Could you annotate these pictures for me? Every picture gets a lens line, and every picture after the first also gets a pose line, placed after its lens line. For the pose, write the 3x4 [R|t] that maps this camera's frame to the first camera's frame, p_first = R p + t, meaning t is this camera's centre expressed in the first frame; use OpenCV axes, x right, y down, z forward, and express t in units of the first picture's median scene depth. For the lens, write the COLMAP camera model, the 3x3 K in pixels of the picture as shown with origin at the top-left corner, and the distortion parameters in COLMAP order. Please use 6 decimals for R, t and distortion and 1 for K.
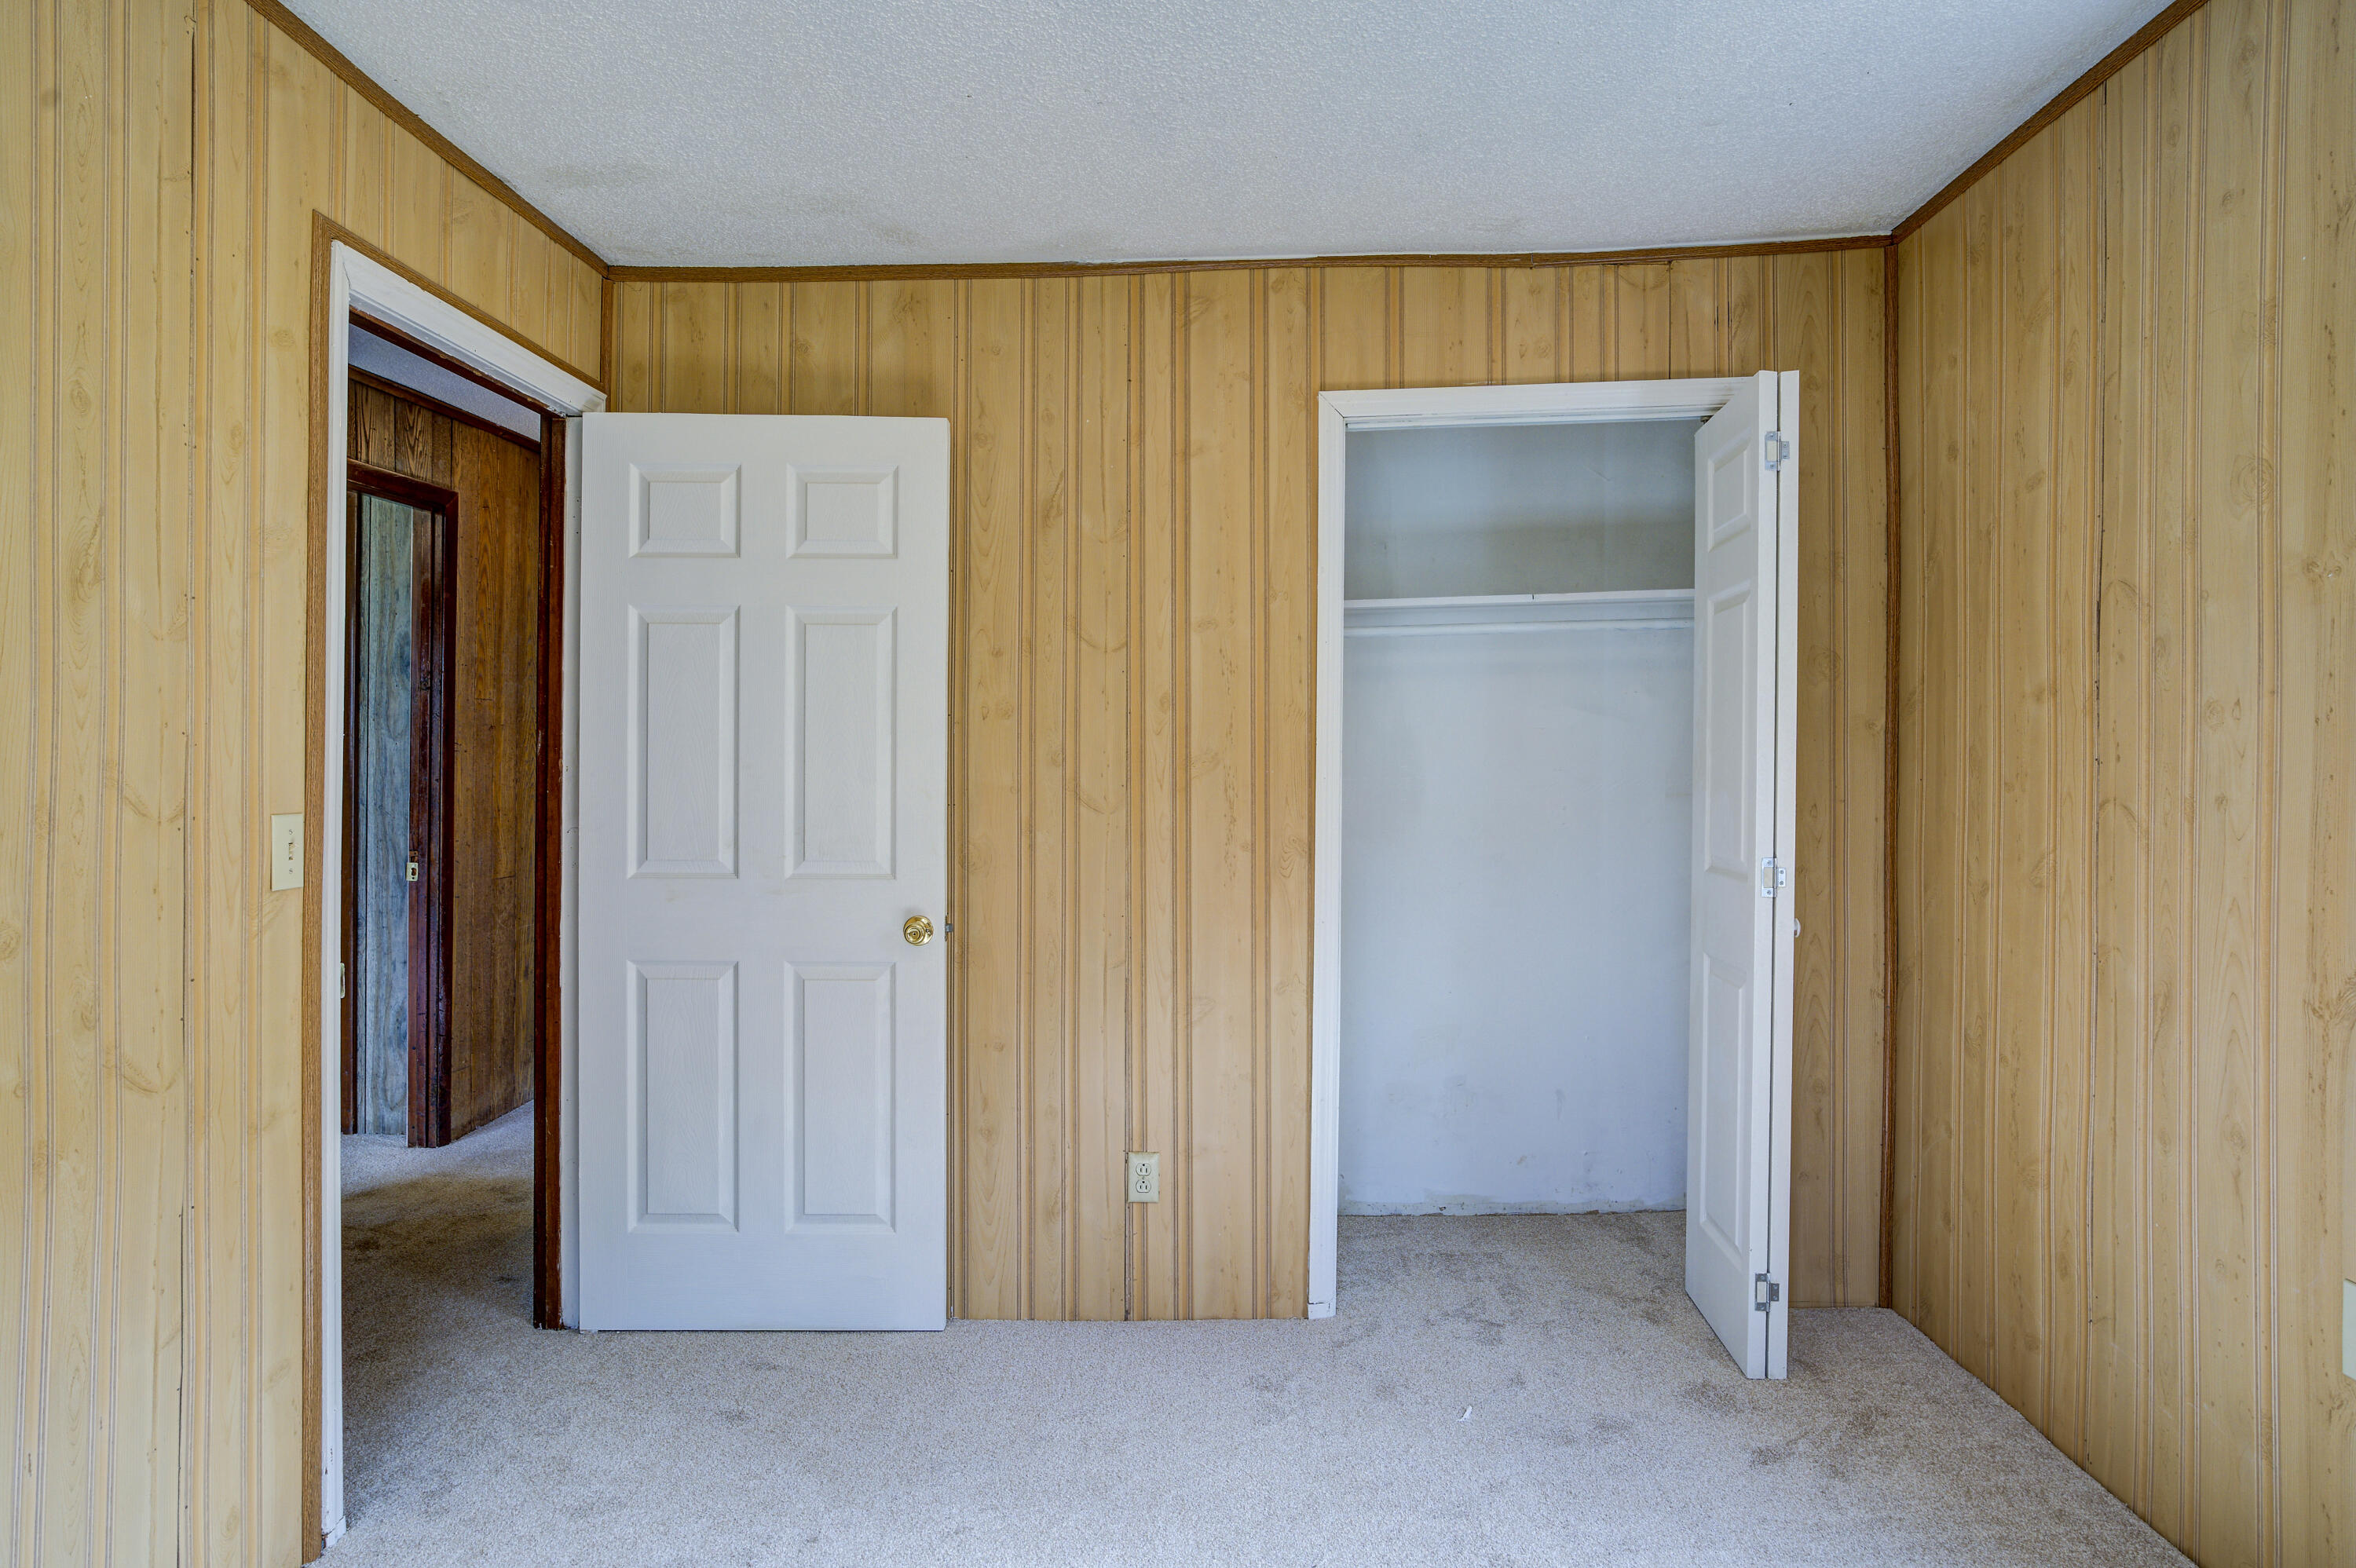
lens RADIAL K [[1391.7, 0, 1193.9], [0, 1391.7, 779.2], [0, 0, 1]] dist [-0.011532, 0.000856]
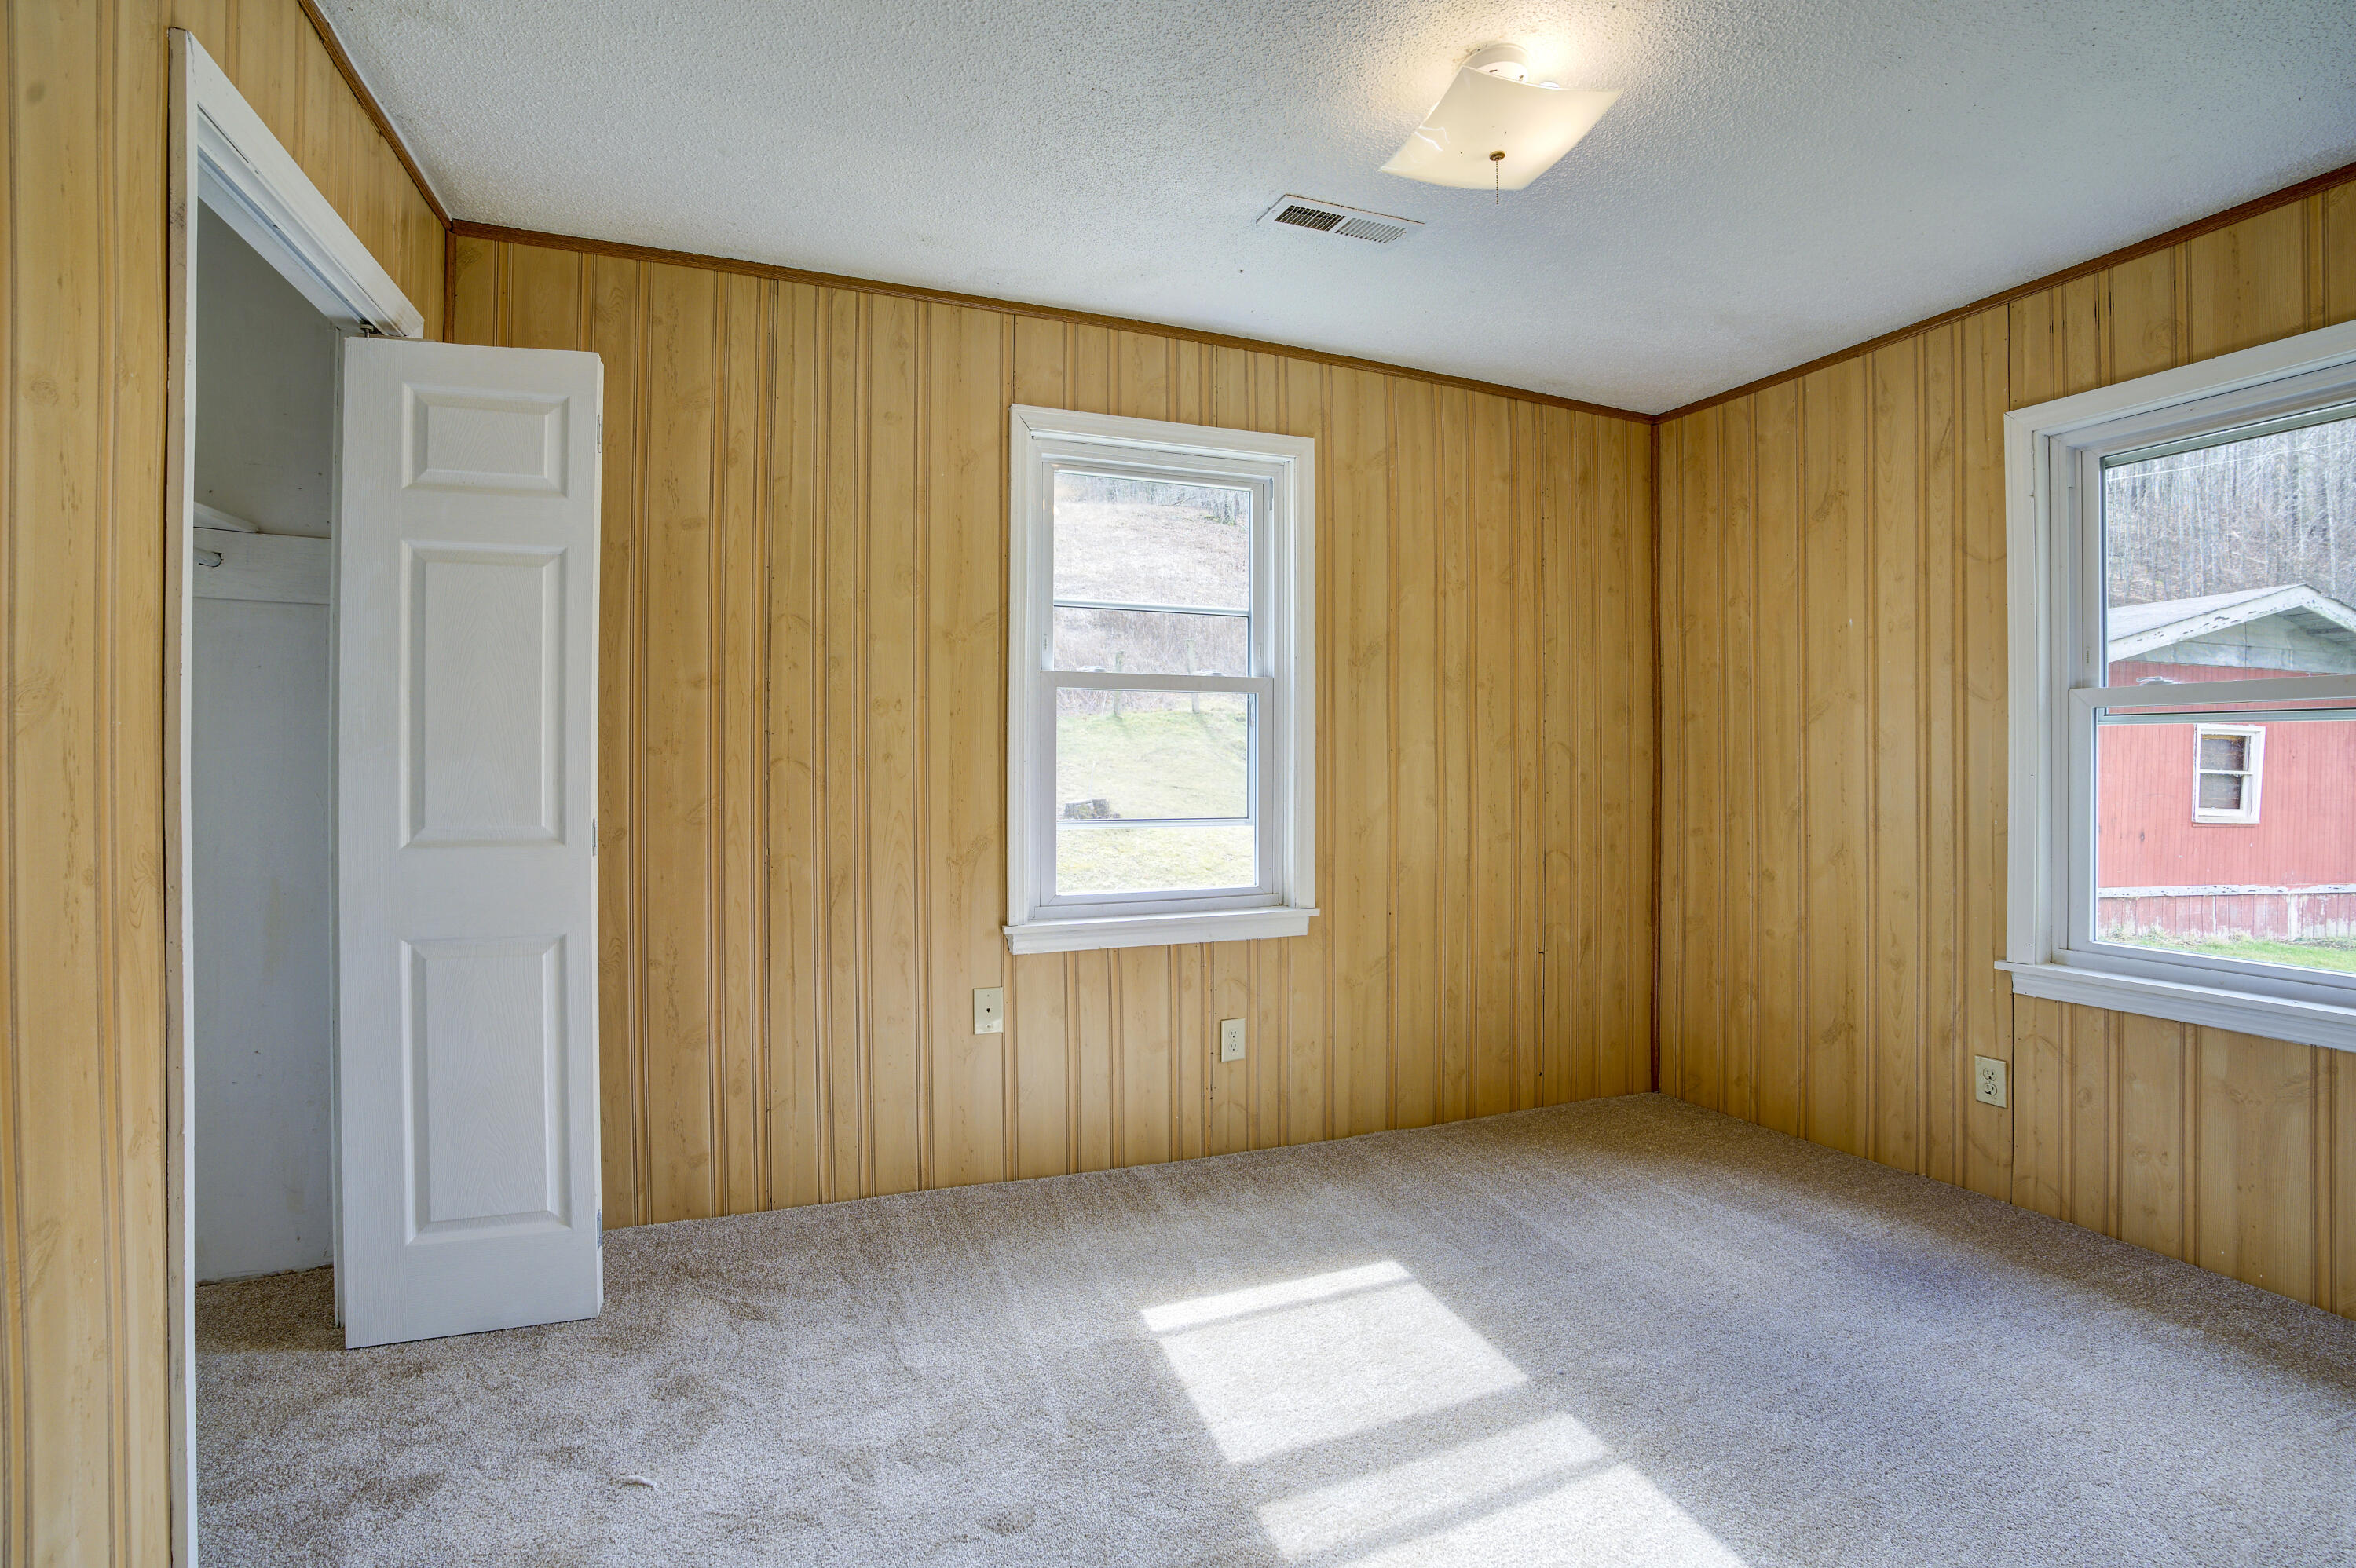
lens RADIAL K [[1075.4, 0, 1223.5], [0, 1075.4, 782.5], [0, 0, 1]] dist [-0.050056, 0.000673]
pose [[-0.427587, -0.023188, 0.903677, -0.716137], [0.007551, 0.999544, 0.029220, 0.012940], [-0.903943, 0.019318, -0.427217, 1.280481]]
